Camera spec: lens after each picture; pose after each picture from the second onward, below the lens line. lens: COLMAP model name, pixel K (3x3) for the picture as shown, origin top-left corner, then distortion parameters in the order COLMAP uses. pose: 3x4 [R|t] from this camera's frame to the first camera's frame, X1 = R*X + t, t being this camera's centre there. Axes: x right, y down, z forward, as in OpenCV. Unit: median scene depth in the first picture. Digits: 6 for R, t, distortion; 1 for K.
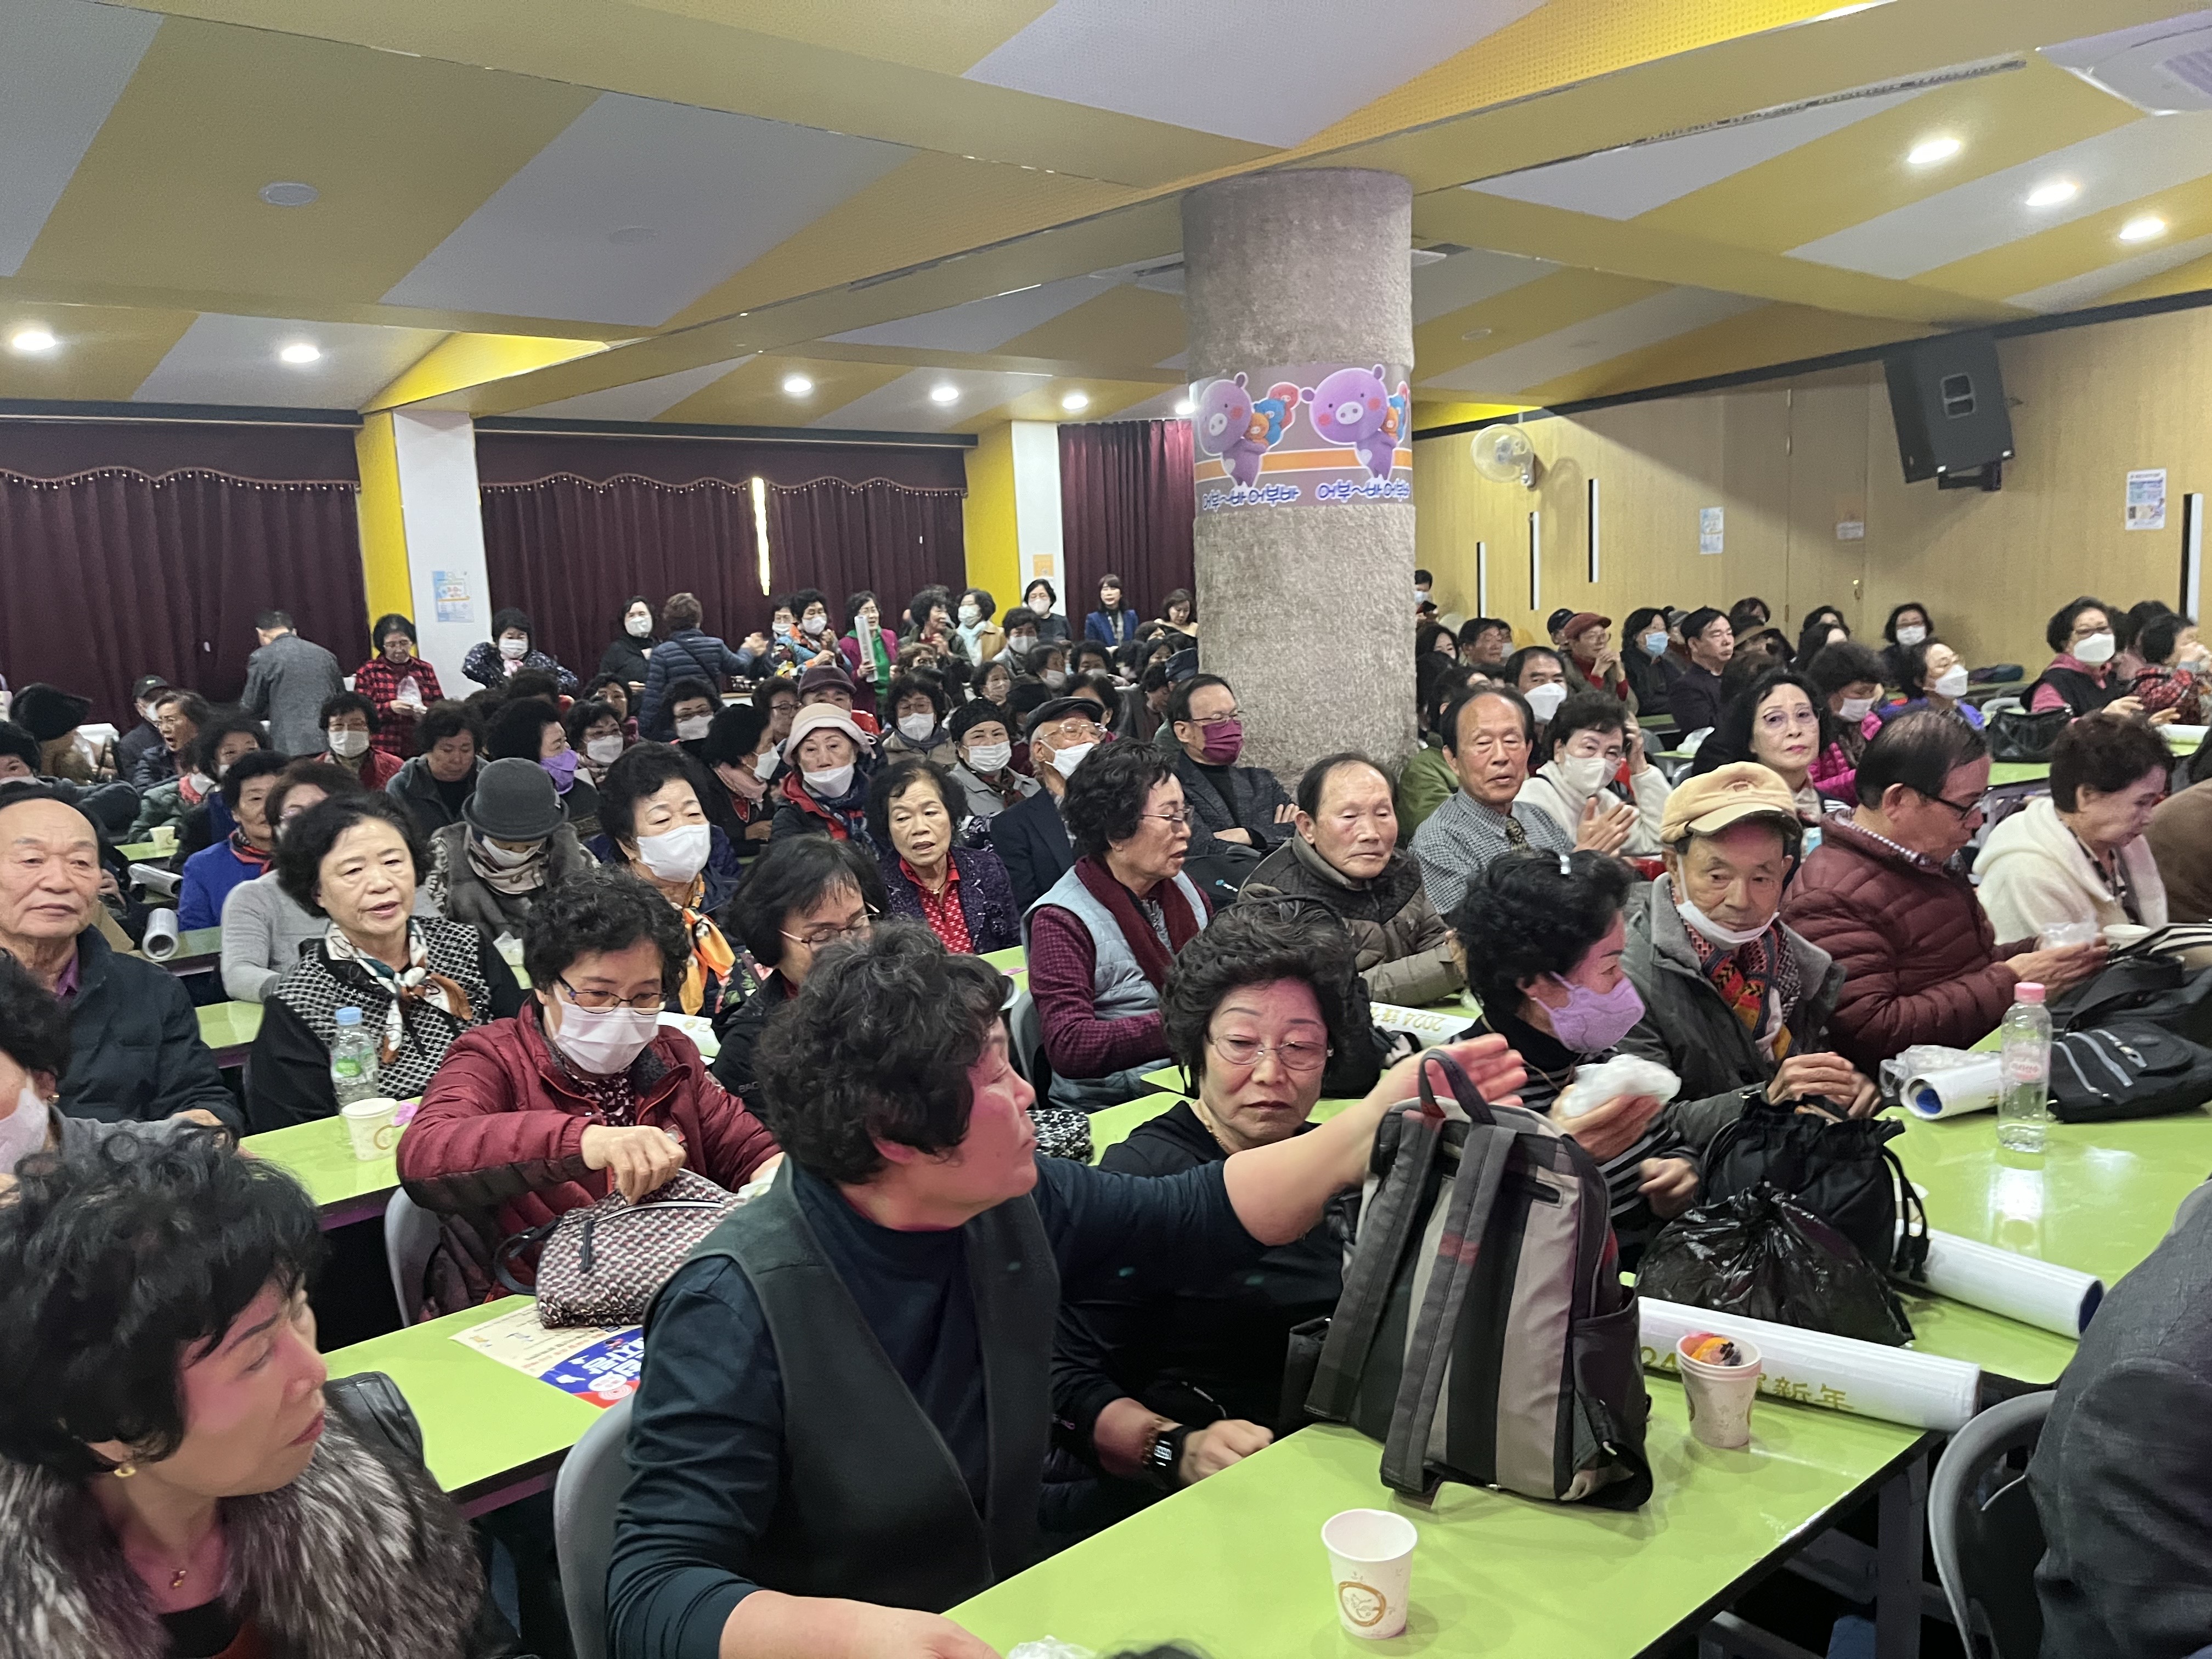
lens RADIAL K [[1661.7, 0, 1110.0], [0, 1661.7, 878.9], [0, 0, 1]] dist [0.041286, -0.093875]
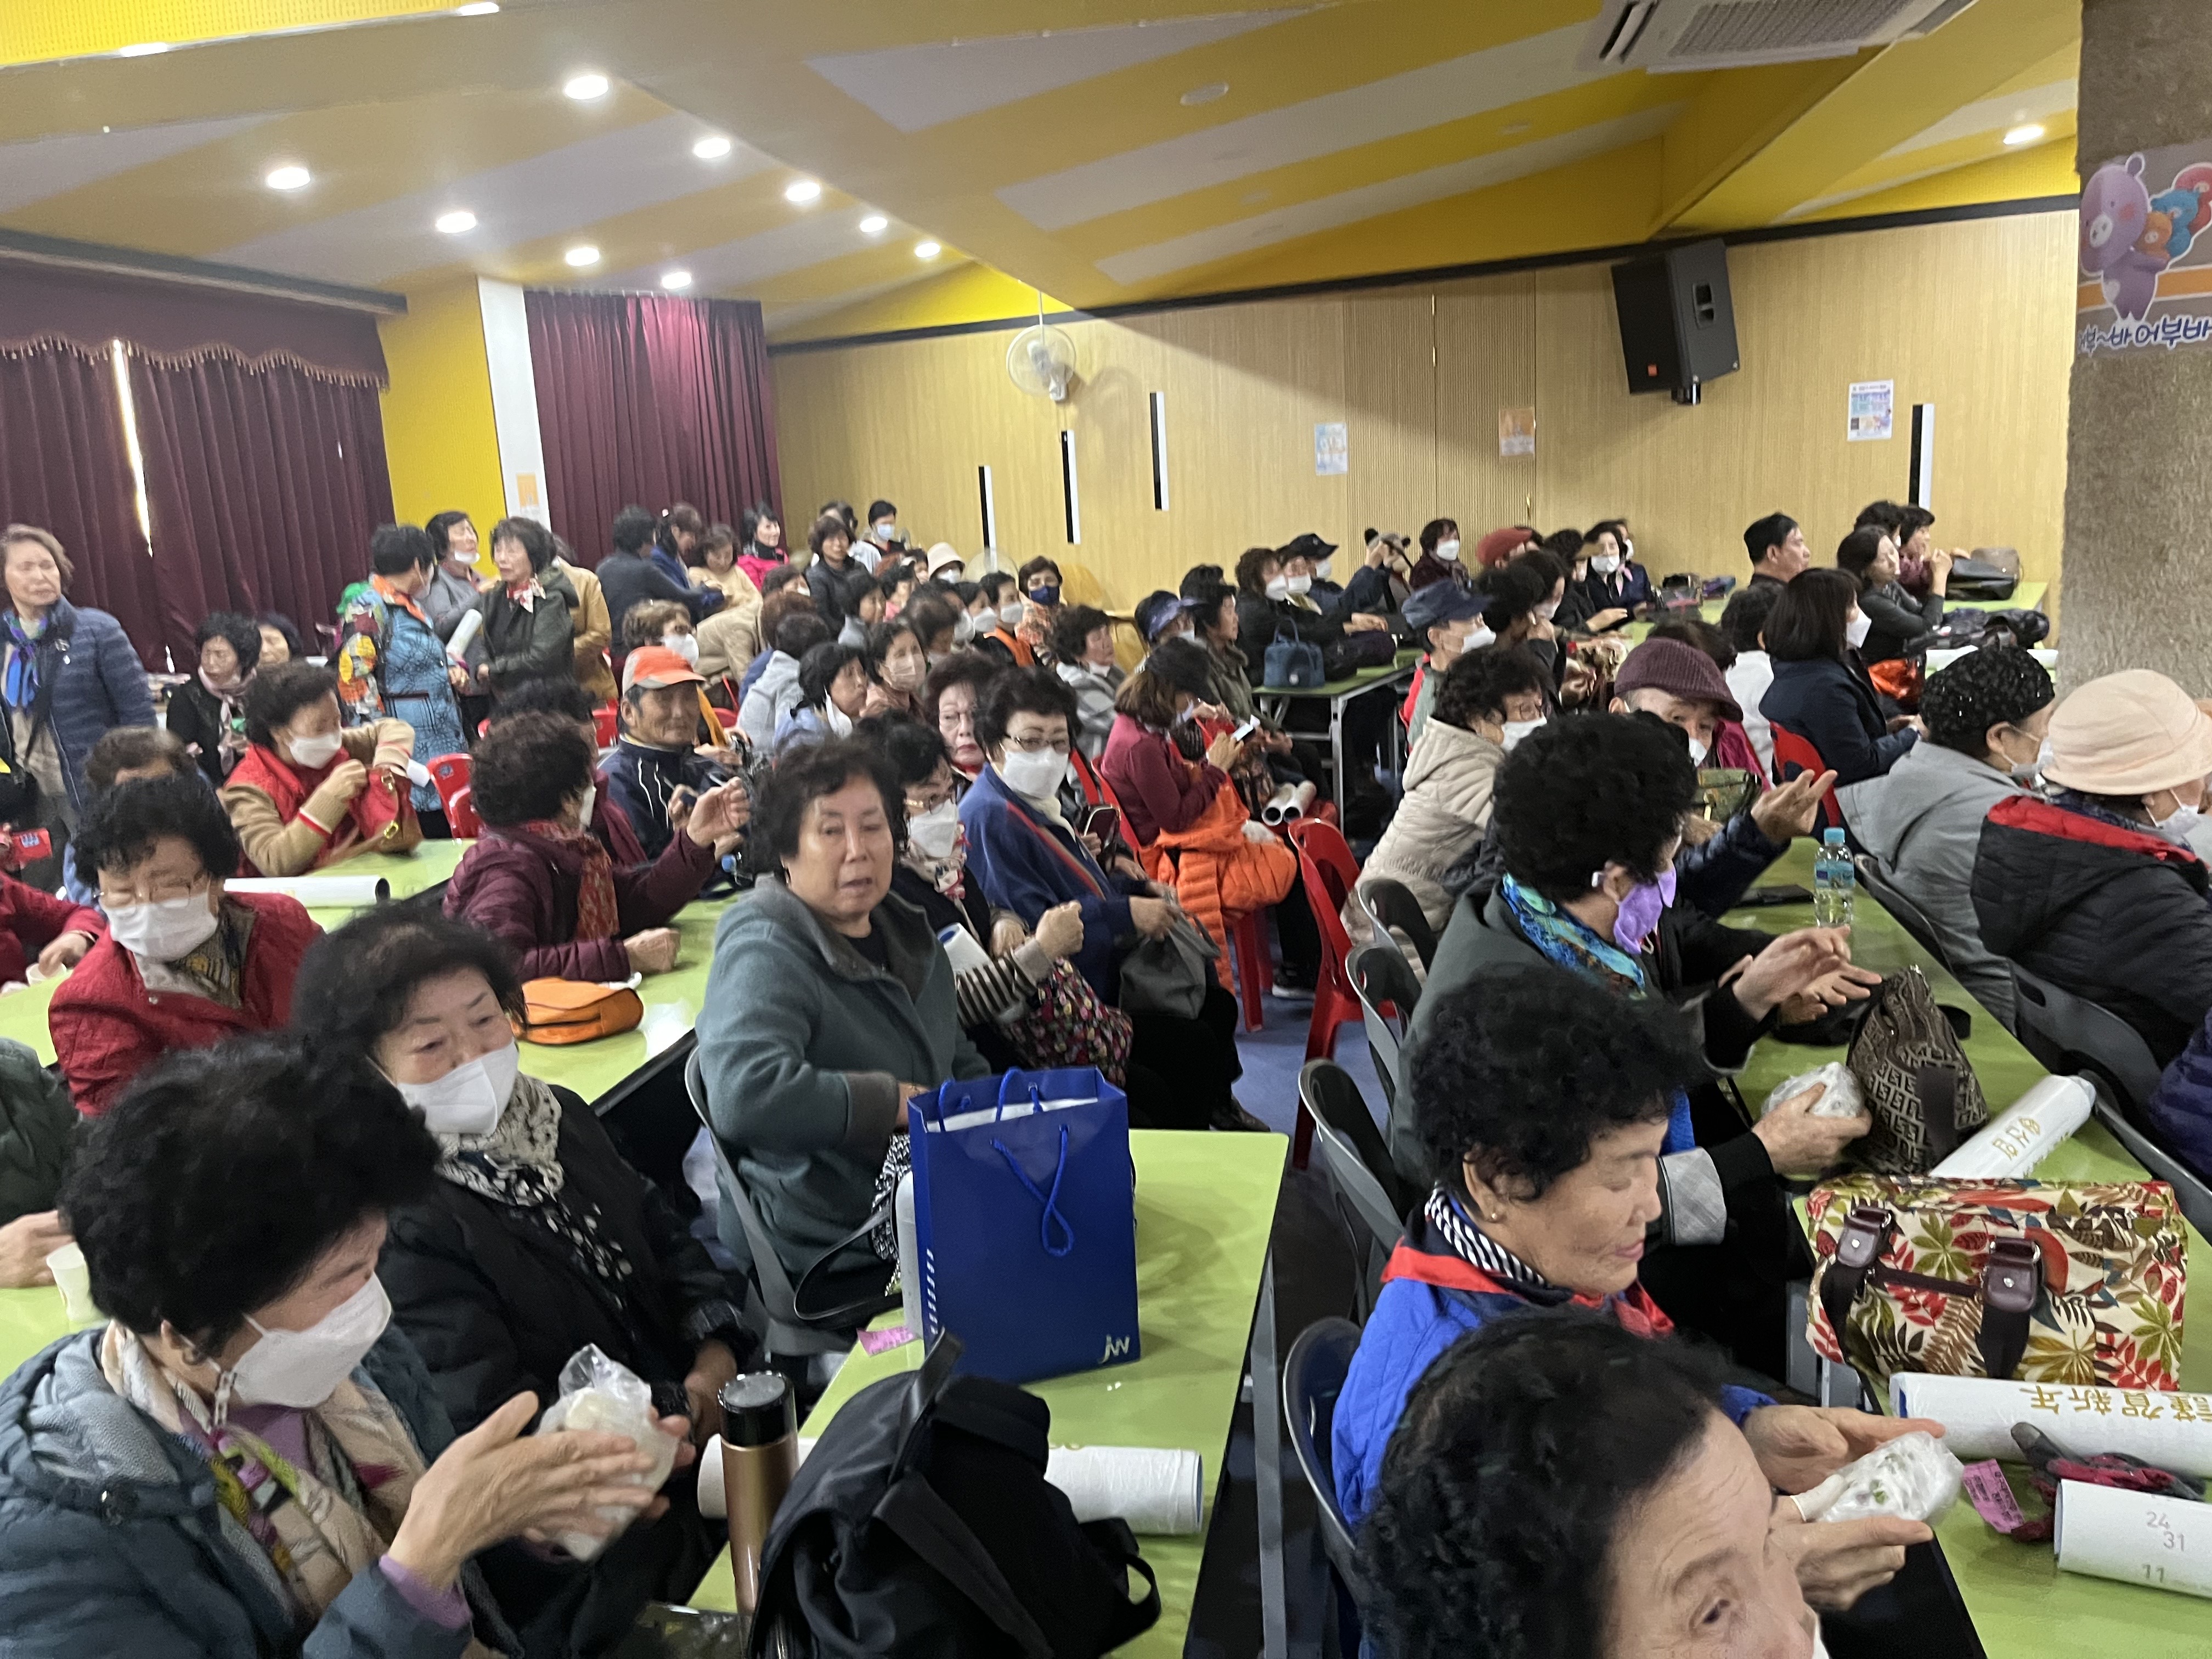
lens RADIAL K [[1695.0, 0, 1106.0], [0, 1695.0, 829.5], [0, 0, 1]] dist [0.060820, -0.069959]
pose [[0.799935, -0.120815, 0.587799, -0.401510], [0.122778, 0.991753, 0.036754, -0.064432], [-0.587392, 0.042768, 0.808172, 0.410739]]
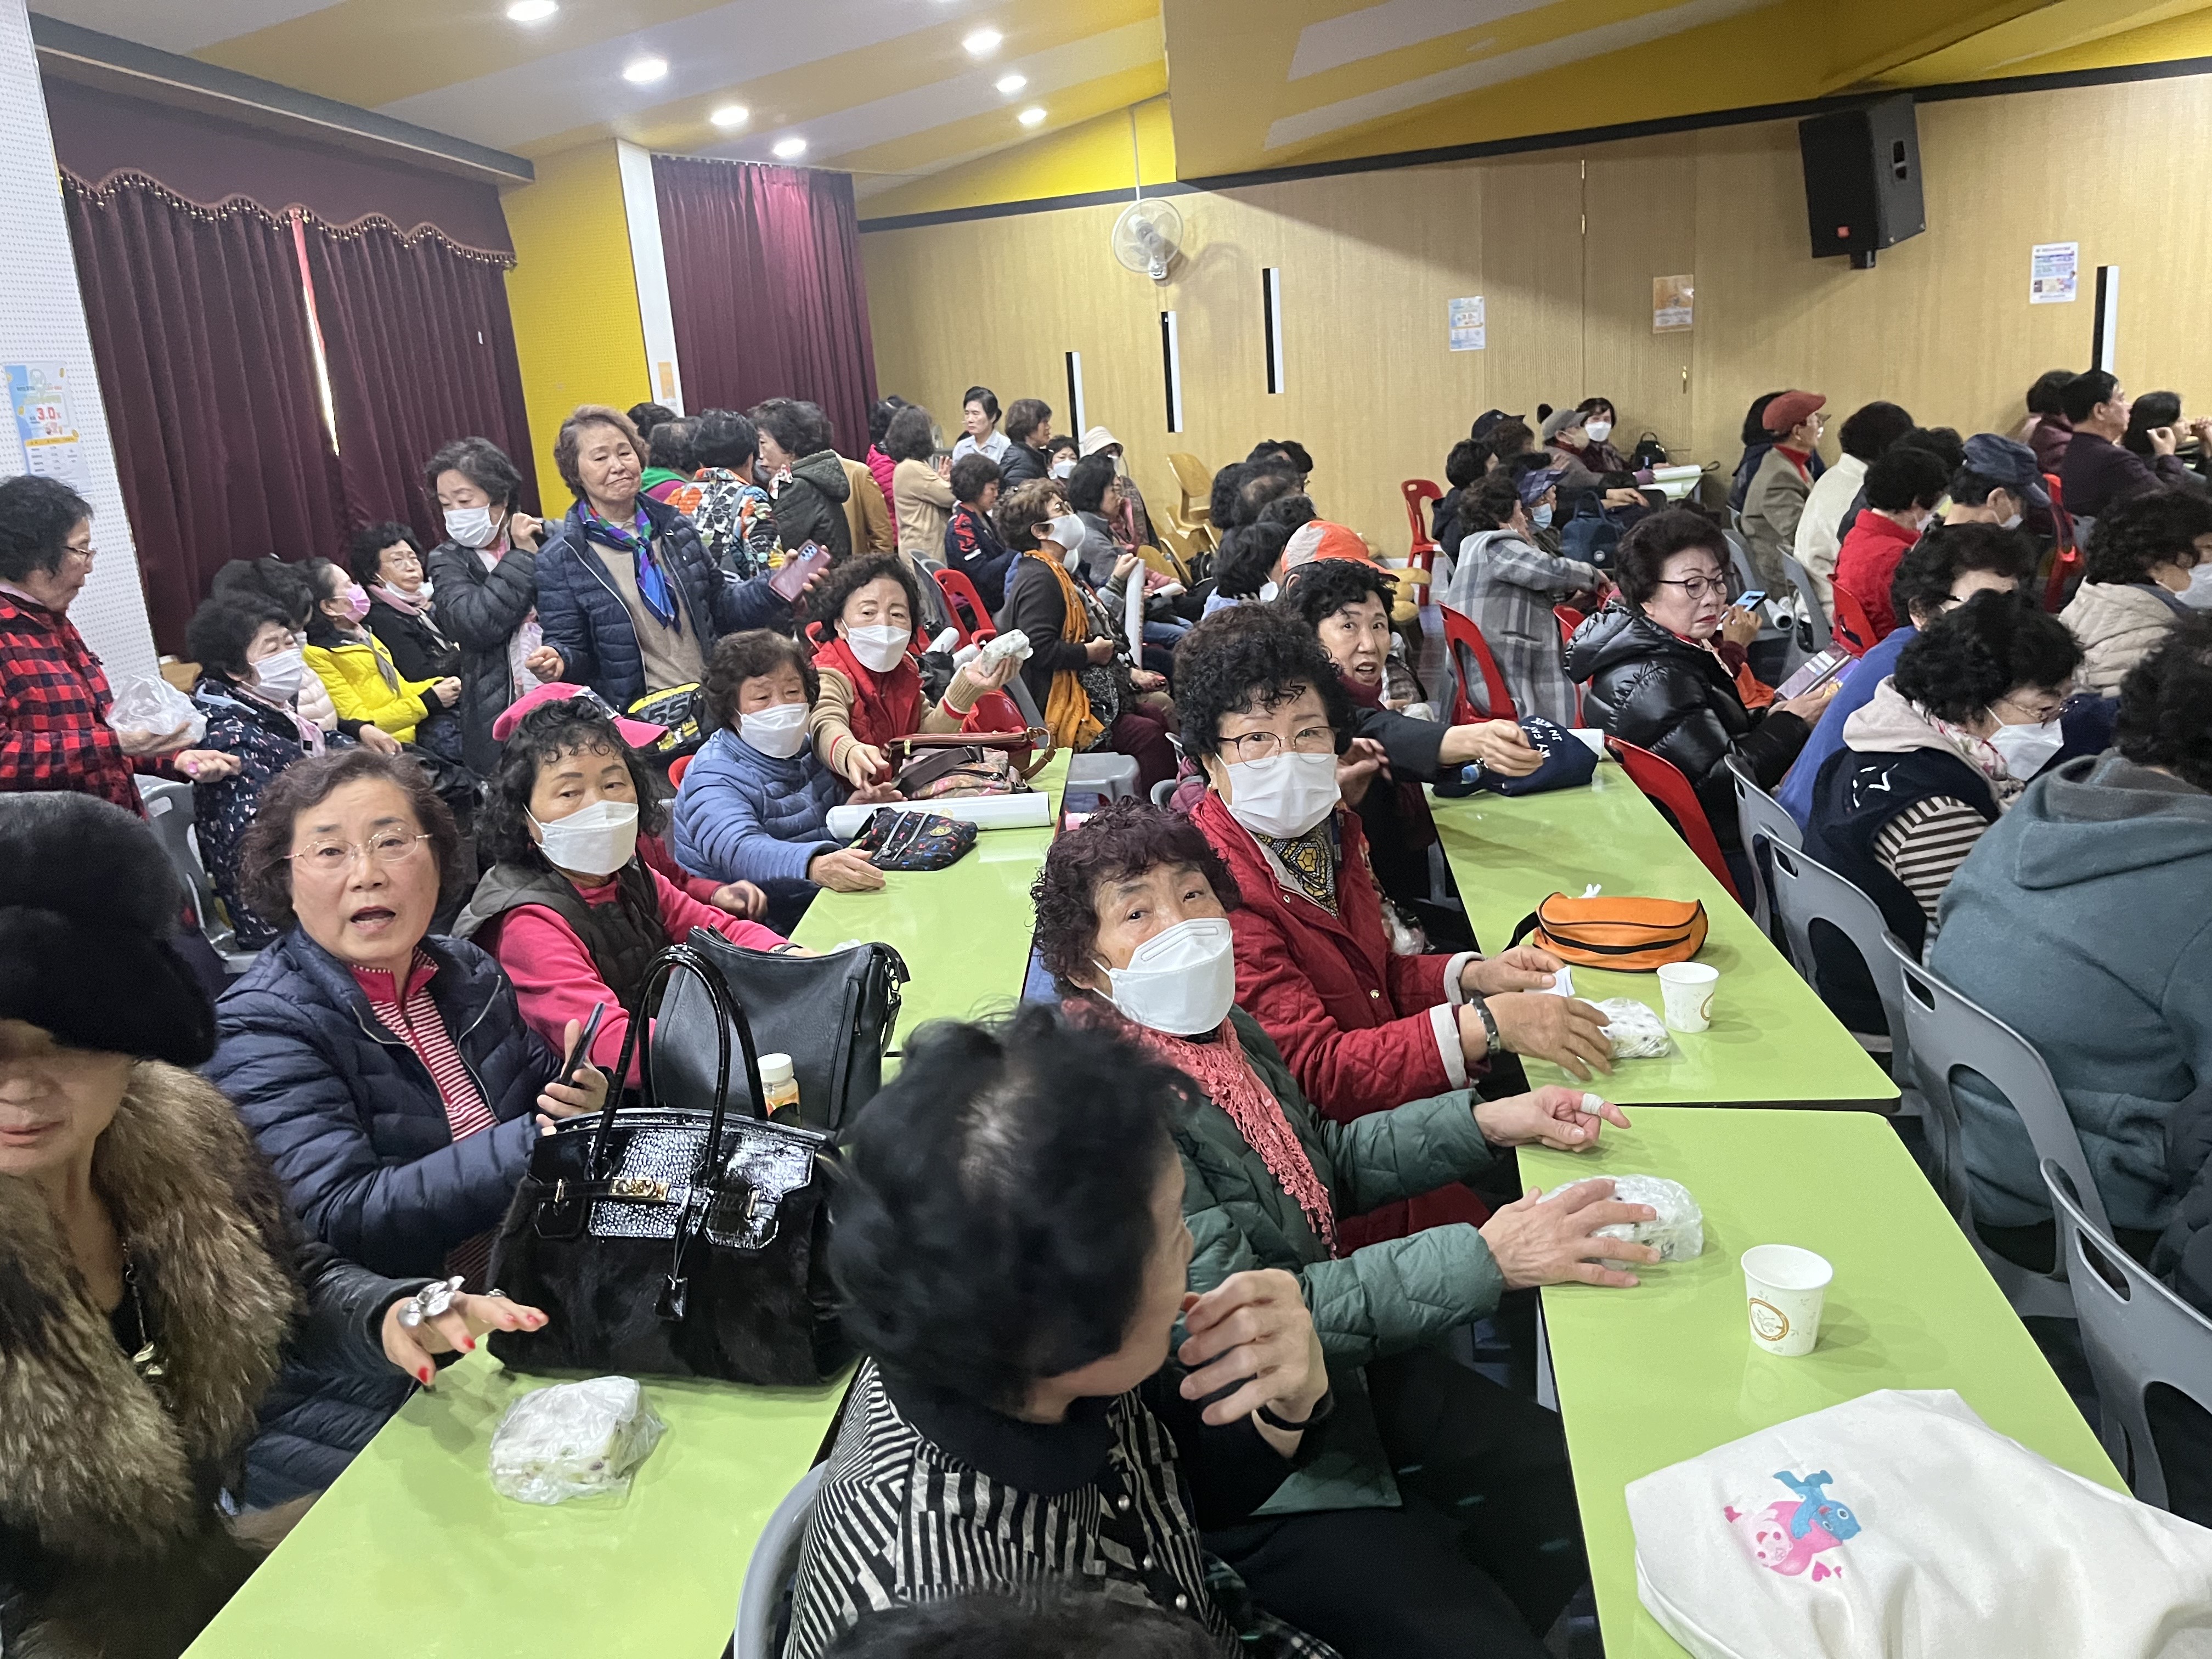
lens RADIAL K [[1710.6, 0, 1105.2], [0, 1710.6, 789.5], [0, 0, 1]] dist [0.080780, -0.130316]
pose [[0.737524, -0.166449, 0.654487, -0.525753], [0.155149, 0.984989, 0.075669, -0.084152], [-0.657257, 0.045735, 0.752278, 0.577174]]
